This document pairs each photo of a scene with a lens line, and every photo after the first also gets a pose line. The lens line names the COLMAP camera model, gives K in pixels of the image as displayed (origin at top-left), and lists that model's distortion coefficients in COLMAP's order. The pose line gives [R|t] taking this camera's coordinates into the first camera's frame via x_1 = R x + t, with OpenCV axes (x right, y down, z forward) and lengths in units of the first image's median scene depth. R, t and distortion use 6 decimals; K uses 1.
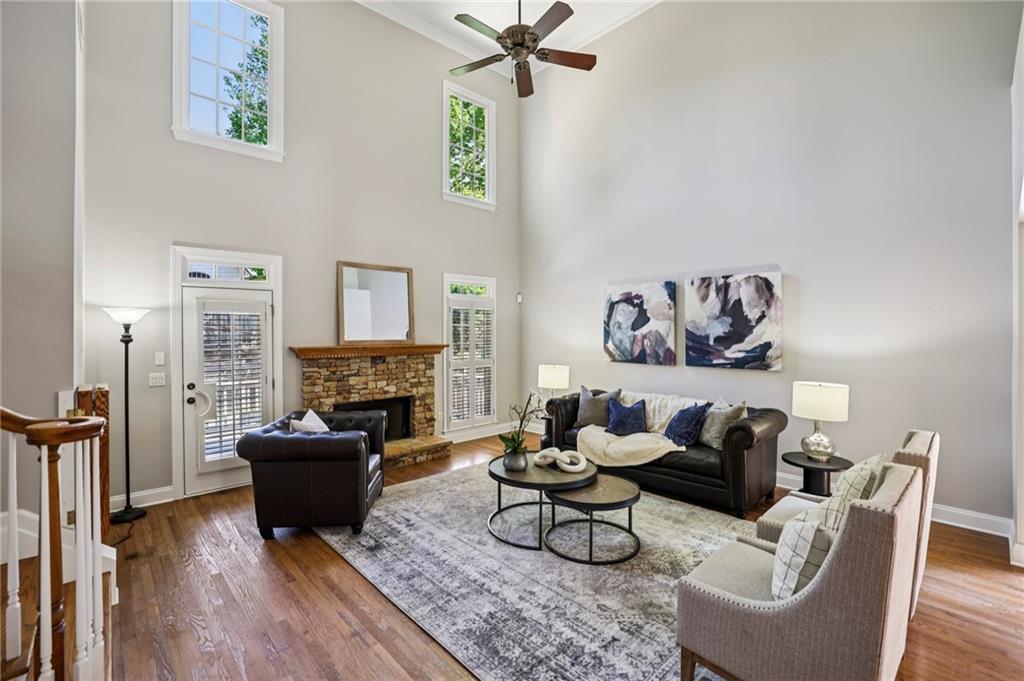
lens RADIAL K [[452.2, 0, 510.8], [0, 452.2, 325.5], [0, 0, 1]] dist [-0.044582, 0.000022]
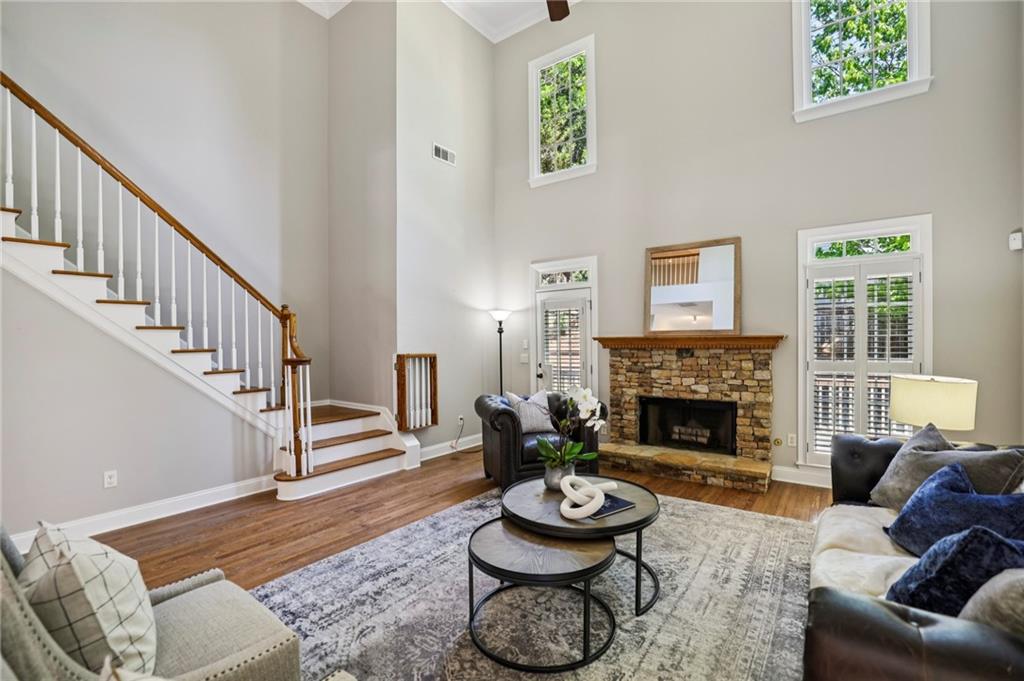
lens RADIAL K [[453.8, 0, 512.0], [0, 453.8, 340.5], [0, 0, 1]] dist [-0.042866, 0.000243]
pose [[0.175851, 0.000876, -0.984416, 0.510327], [0.021758, 0.999752, 0.004776, 0.042047], [0.984176, -0.022258, 0.175788, 0.534195]]
